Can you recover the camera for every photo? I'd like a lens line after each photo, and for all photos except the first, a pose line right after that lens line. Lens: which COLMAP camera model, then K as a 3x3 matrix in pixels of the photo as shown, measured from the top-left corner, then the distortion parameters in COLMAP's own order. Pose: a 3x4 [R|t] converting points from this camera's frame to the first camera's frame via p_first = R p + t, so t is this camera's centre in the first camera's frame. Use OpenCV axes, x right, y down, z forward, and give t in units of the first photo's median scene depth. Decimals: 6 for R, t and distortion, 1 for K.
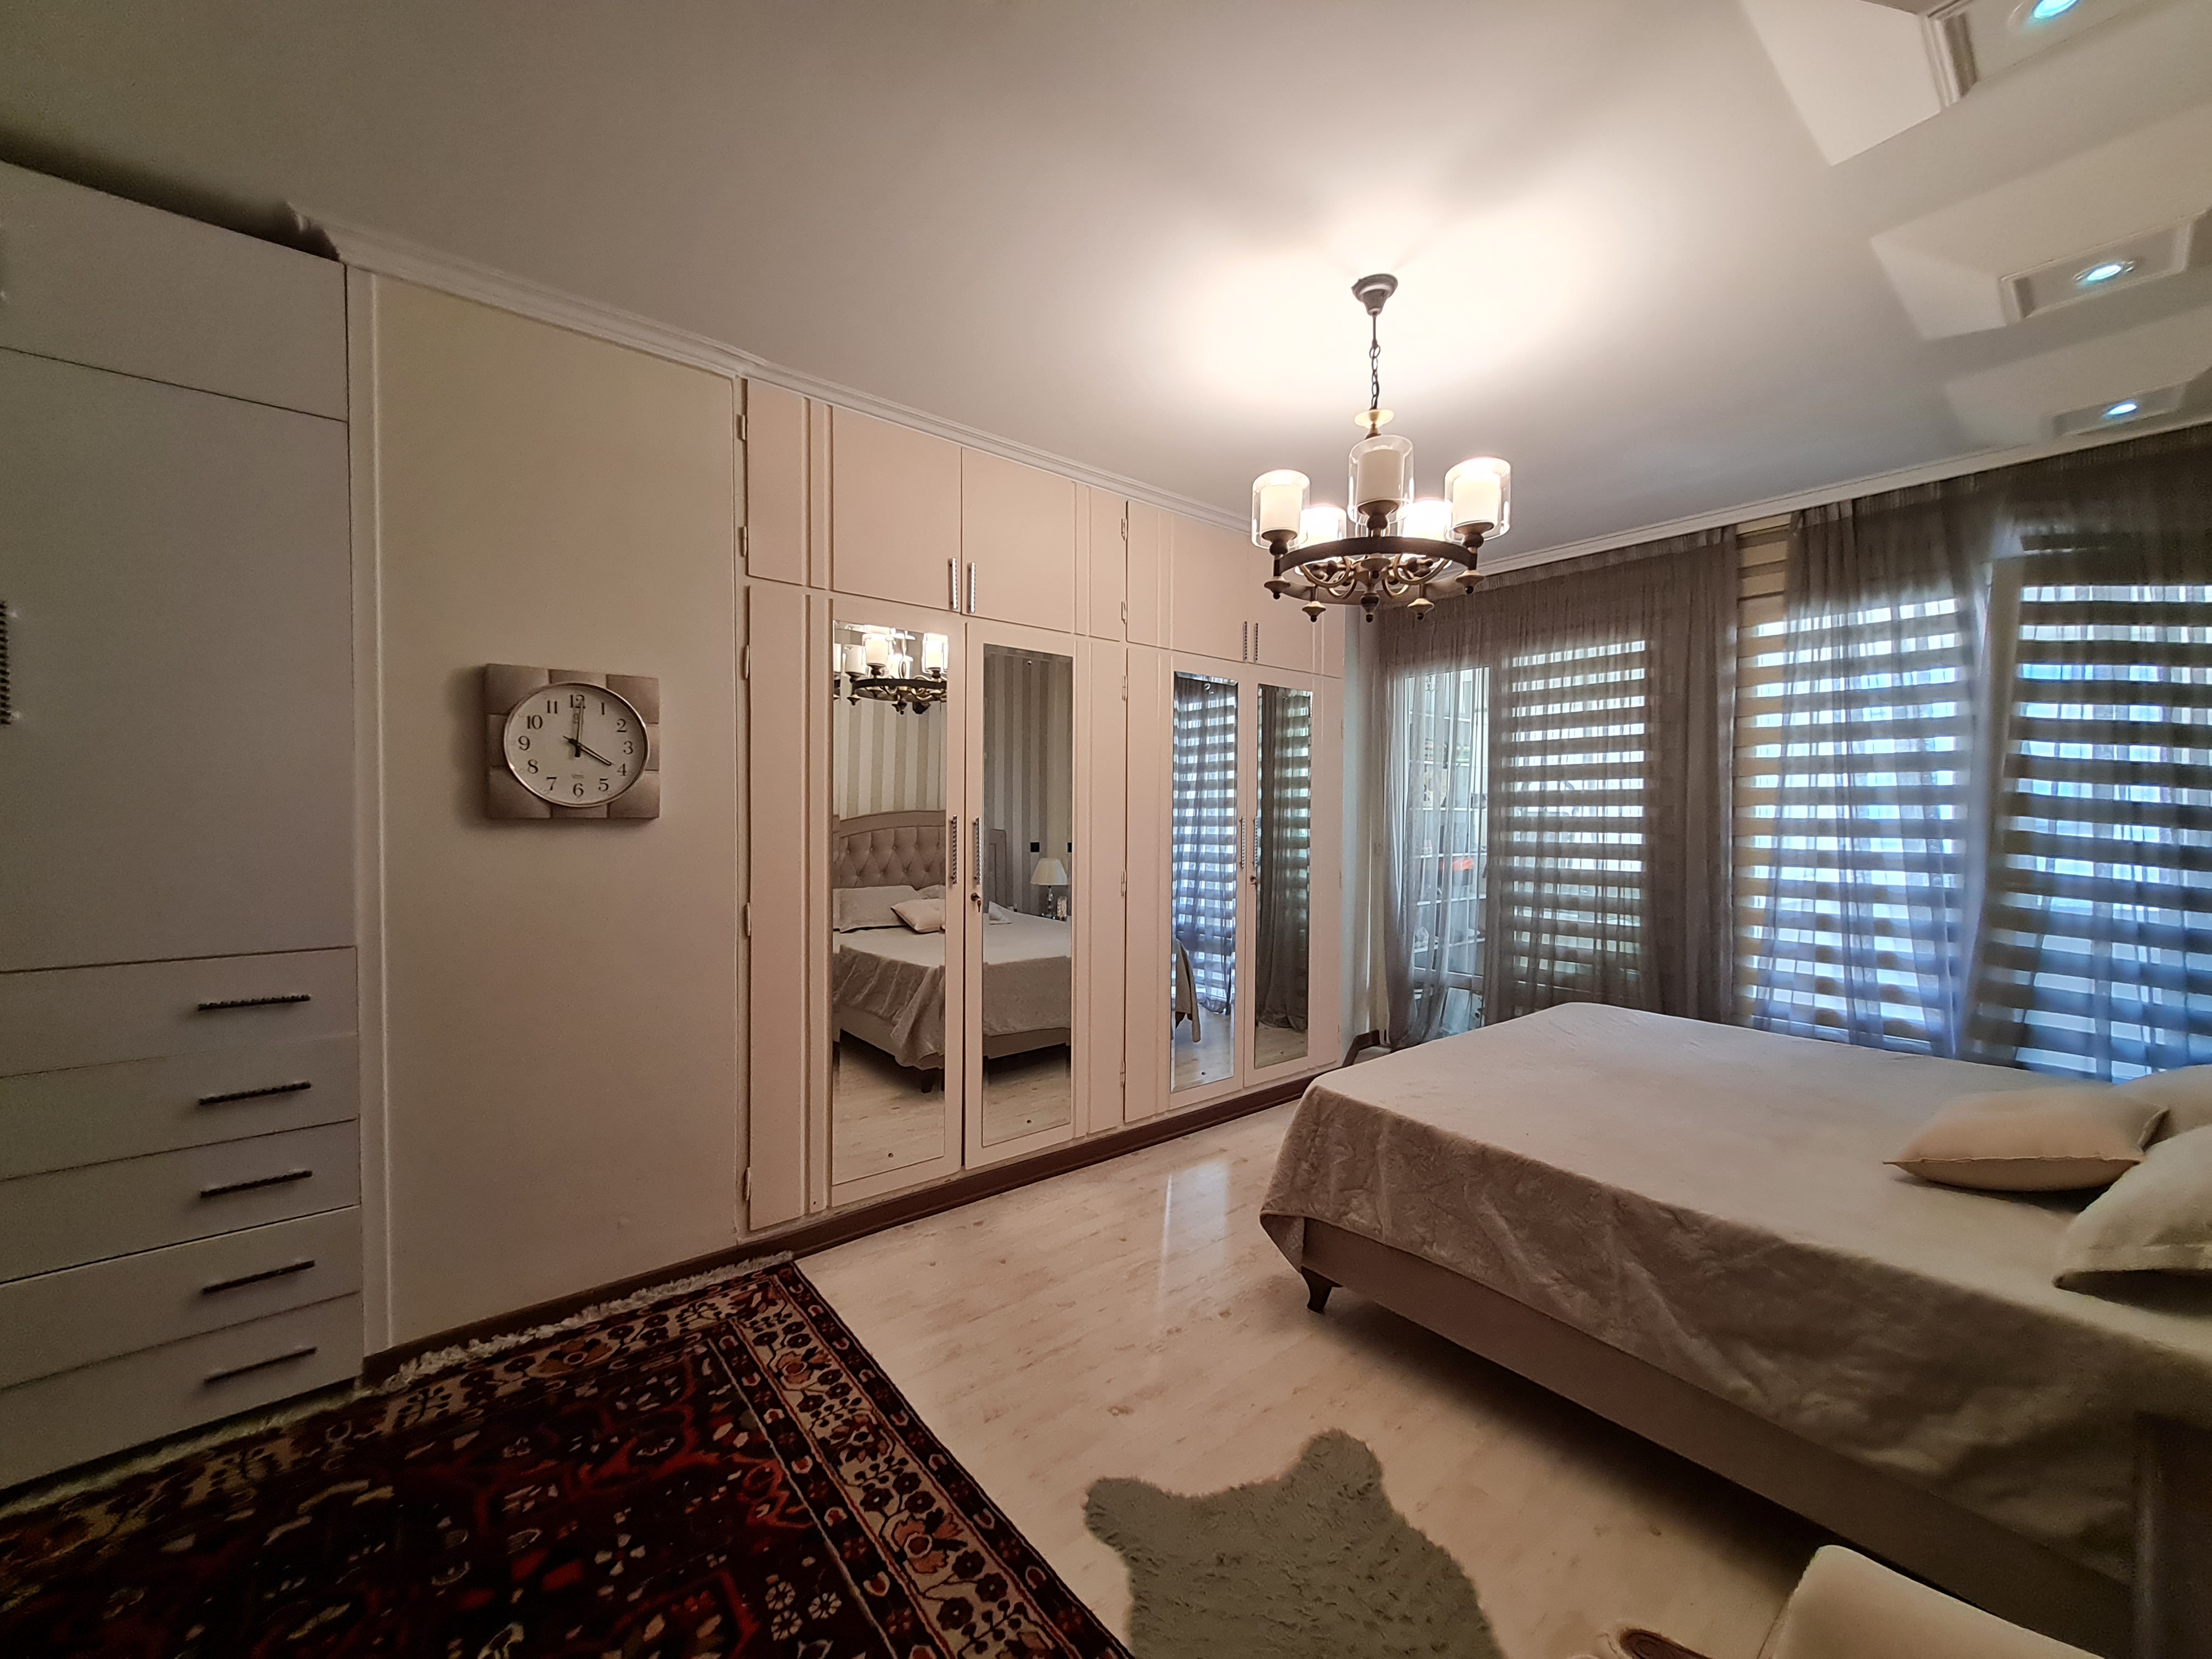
lens RADIAL K [[867.8, 0, 1106.0], [0, 867.8, 829.5], [0, 0, 1]] dist [0.000593, 0.000808]
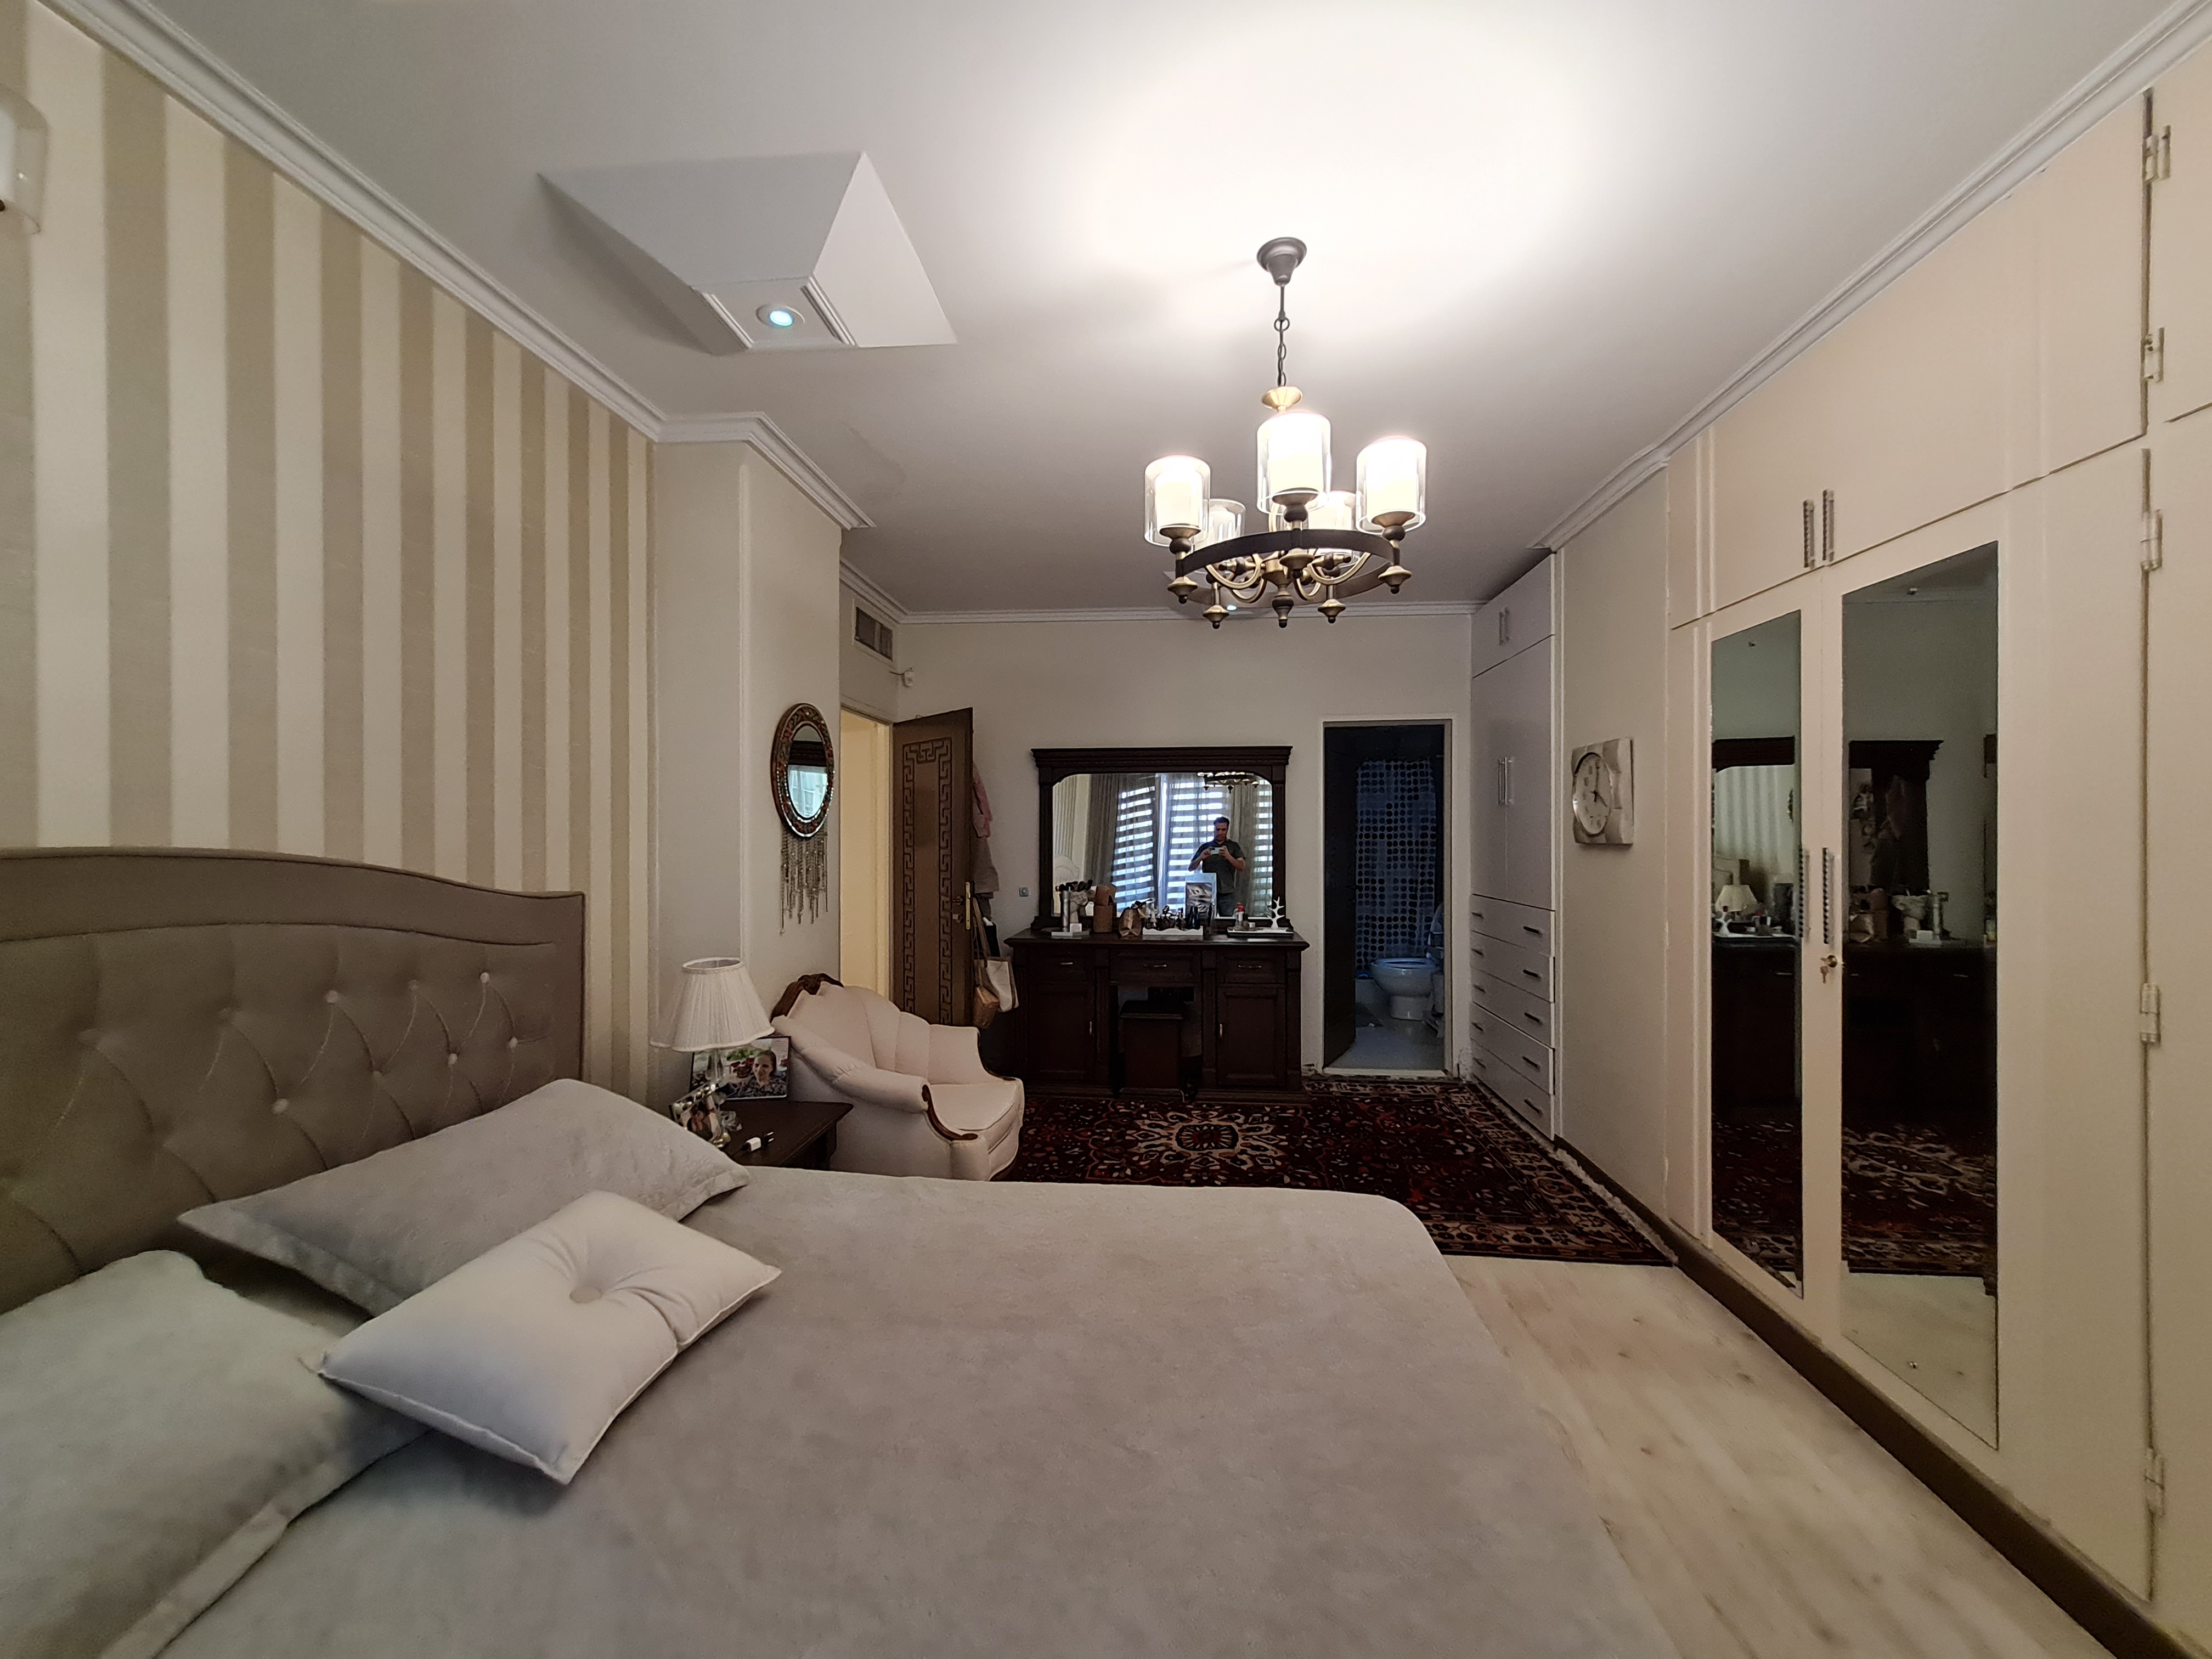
lens RADIAL K [[867.8, 0, 1106.0], [0, 867.8, 829.5], [0, 0, 1]] dist [0.000593, 0.000808]
pose [[-0.707830, -0.006664, -0.706351, 0.764282], [-0.013271, 0.999904, 0.003865, -0.024212], [0.706258, 0.012110, -0.707851, 1.092029]]
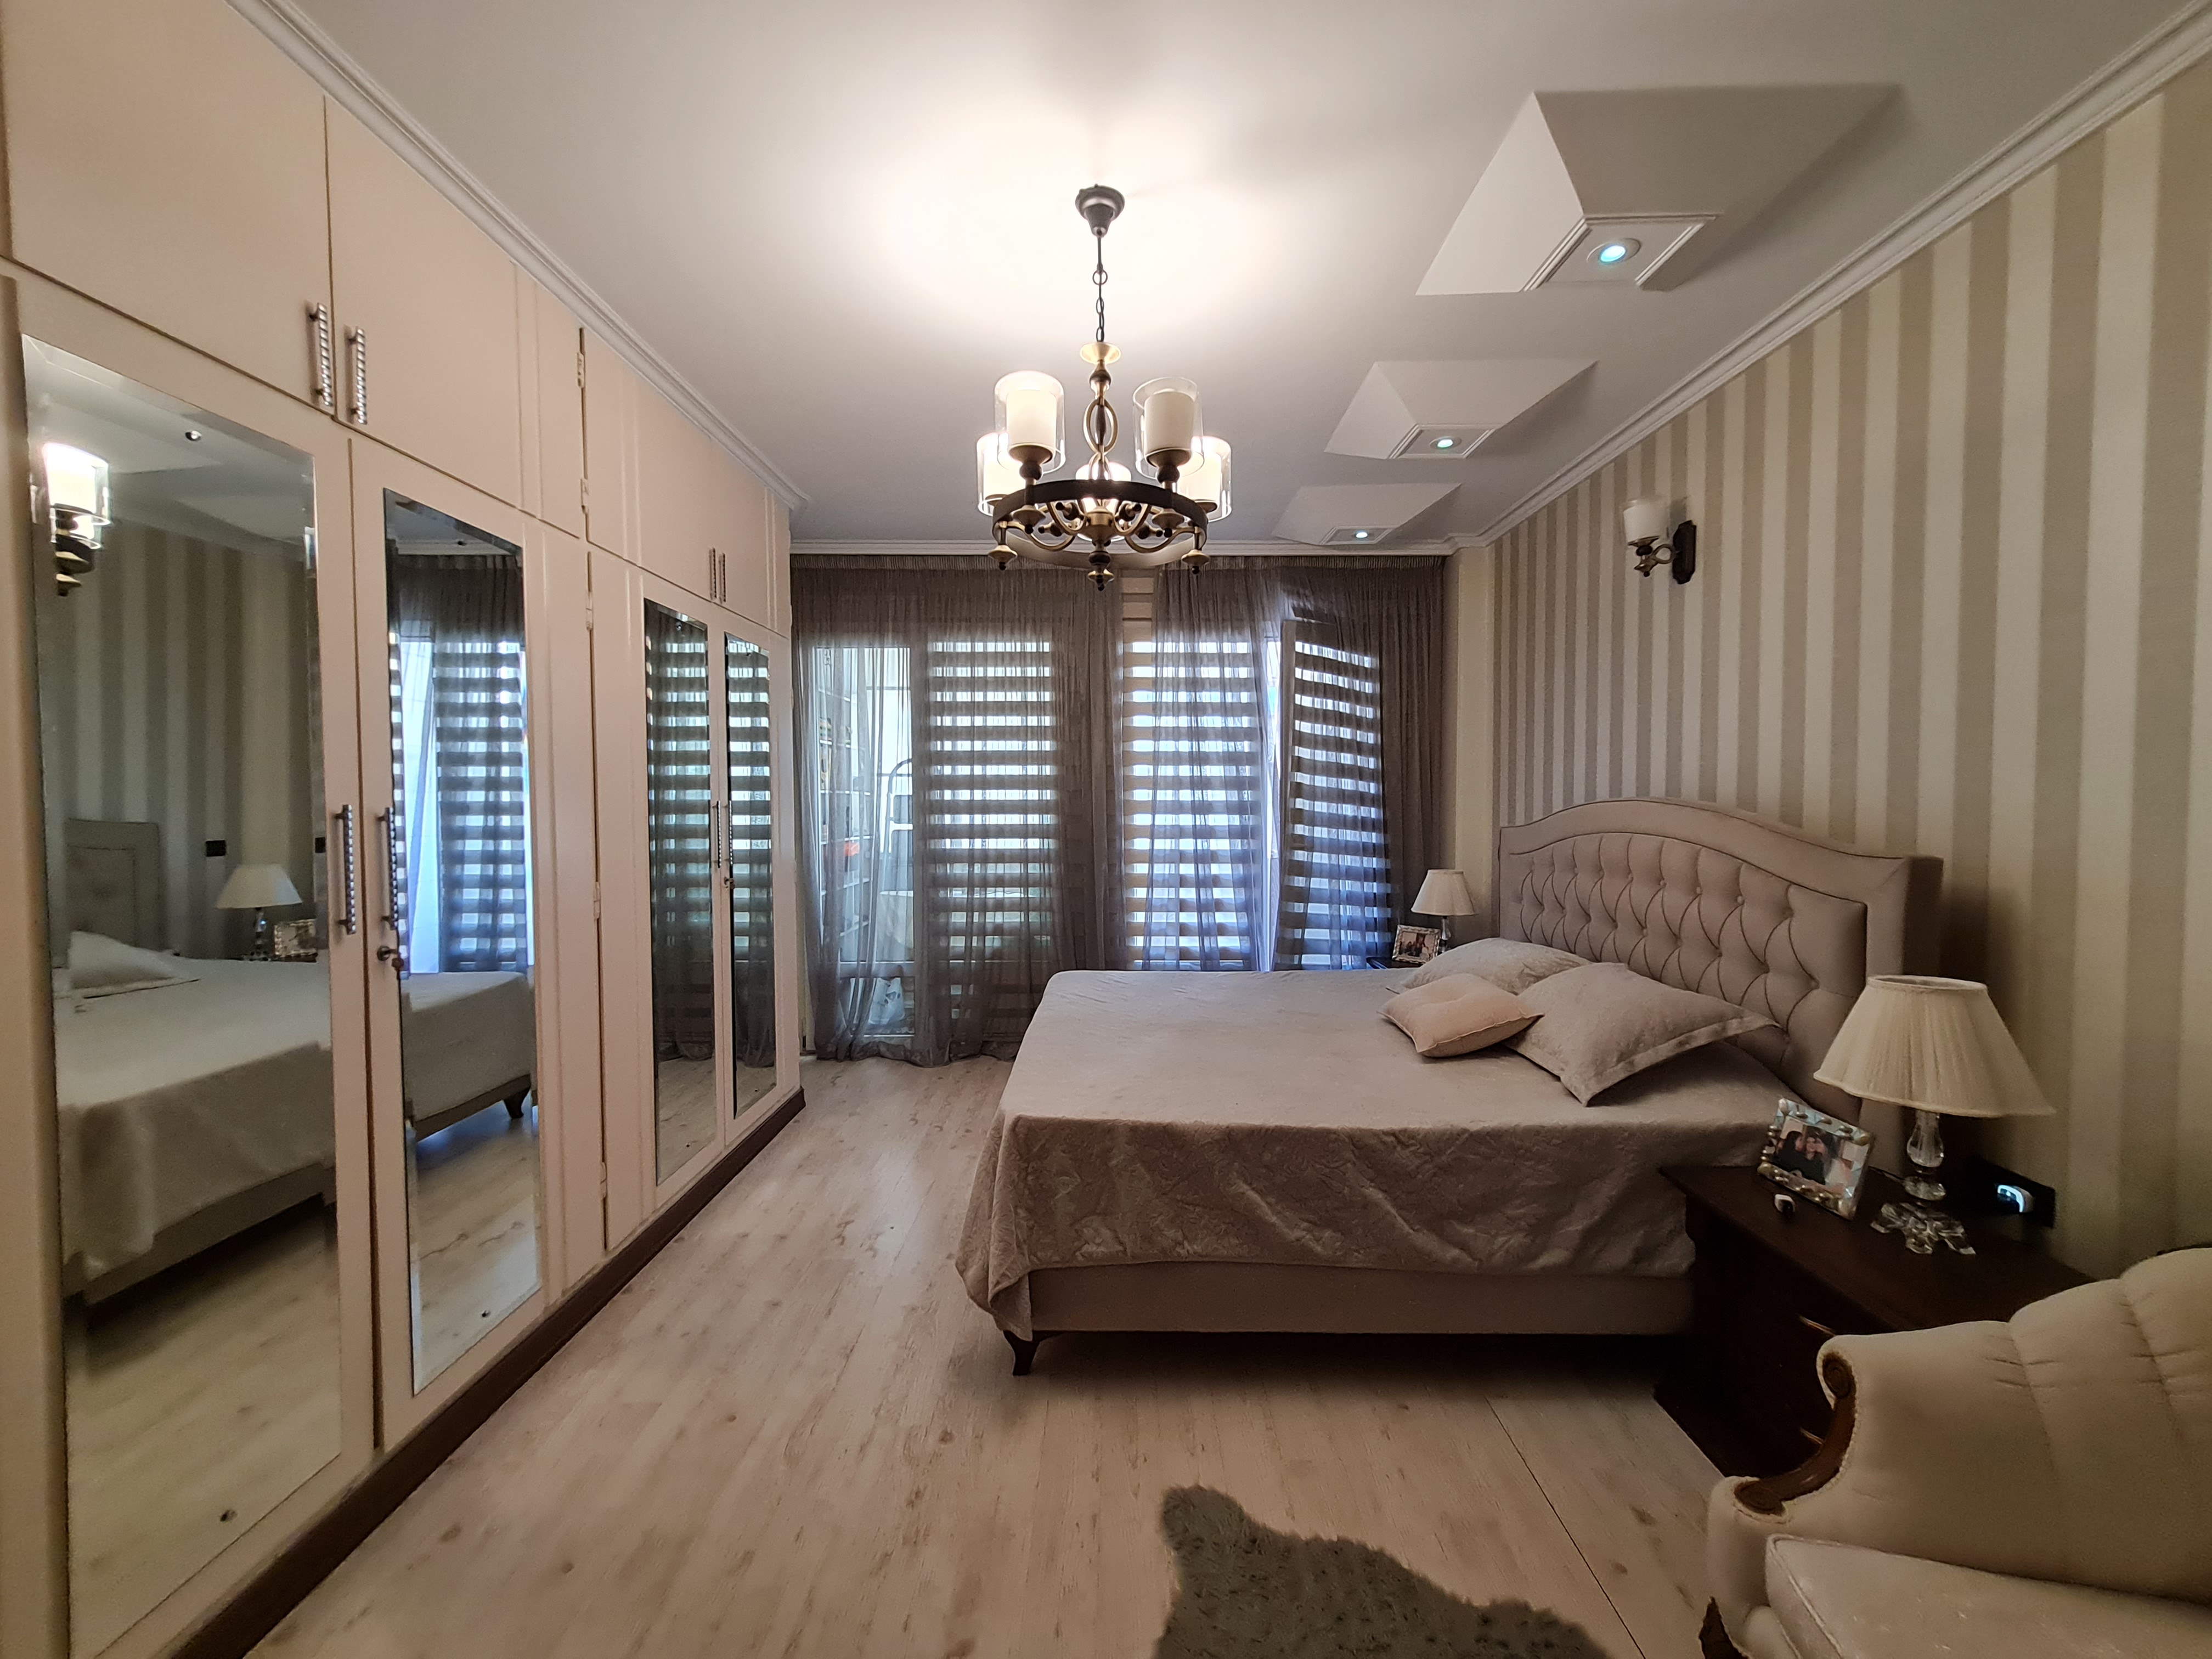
lens RADIAL K [[867.8, 0, 1106.0], [0, 867.8, 829.5], [0, 0, 1]] dist [0.000593, 0.000808]
pose [[0.642897, -0.030726, 0.765336, -0.278623], [0.015345, 0.999511, 0.027237, -0.007369], [-0.765799, -0.005767, 0.643055, 0.307242]]
